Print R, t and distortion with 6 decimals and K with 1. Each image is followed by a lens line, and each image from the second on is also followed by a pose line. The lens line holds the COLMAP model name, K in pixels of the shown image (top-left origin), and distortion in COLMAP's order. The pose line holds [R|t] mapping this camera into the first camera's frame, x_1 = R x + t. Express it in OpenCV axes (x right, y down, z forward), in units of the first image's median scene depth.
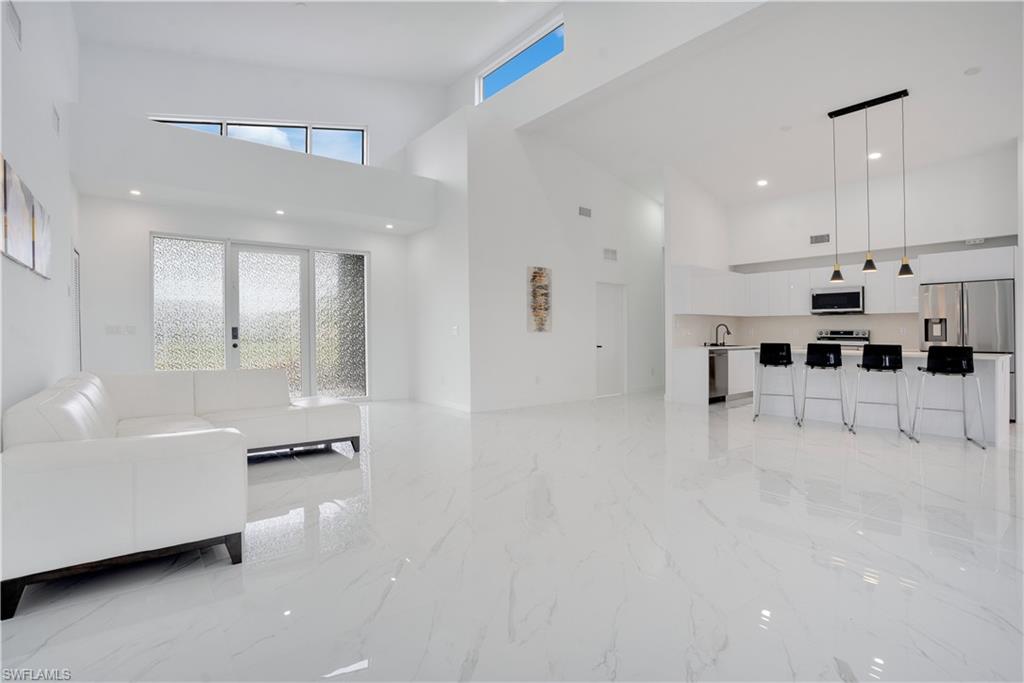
lens RADIAL K [[481.9, 0, 506.9], [0, 481.9, 337.4], [0, 0, 1]] dist [-0.059168, 0.019811]
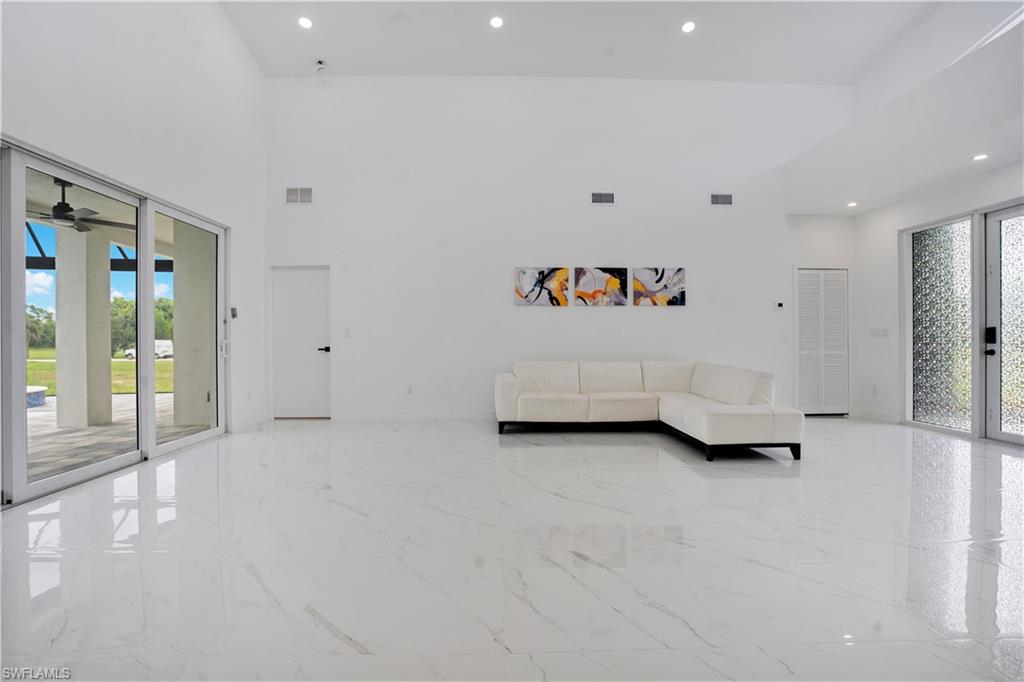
lens RADIAL K [[481.9, 0, 511.3], [0, 481.9, 341.0], [0, 0, 1]] dist [-0.059168, 0.019811]
pose [[-0.585270, 0.006063, -0.810816, 0.402261], [-0.004270, 0.999935, 0.010560, -0.003956], [0.810827, 0.009642, -0.585206, 0.732767]]
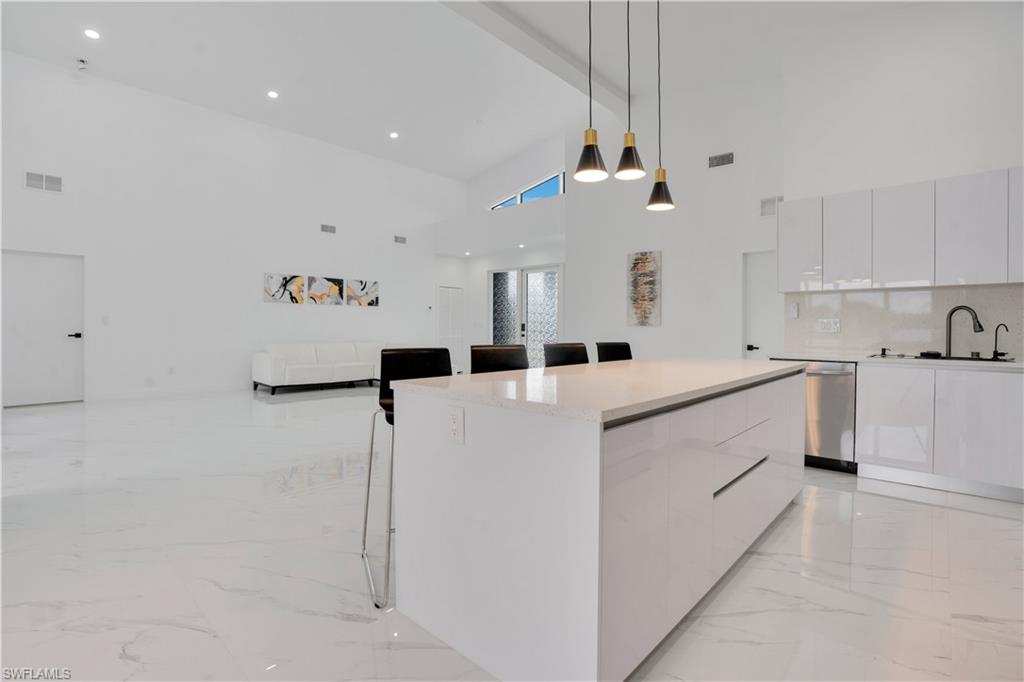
lens RADIAL K [[481.9, 0, 511.3], [0, 481.9, 332.3], [0, 0, 1]] dist [-0.059168, 0.019811]
pose [[0.170212, 0.008909, -0.985367, 0.887111], [-0.015004, 0.999867, 0.006449, -0.002322], [0.985293, 0.013687, 0.170323, 0.619302]]
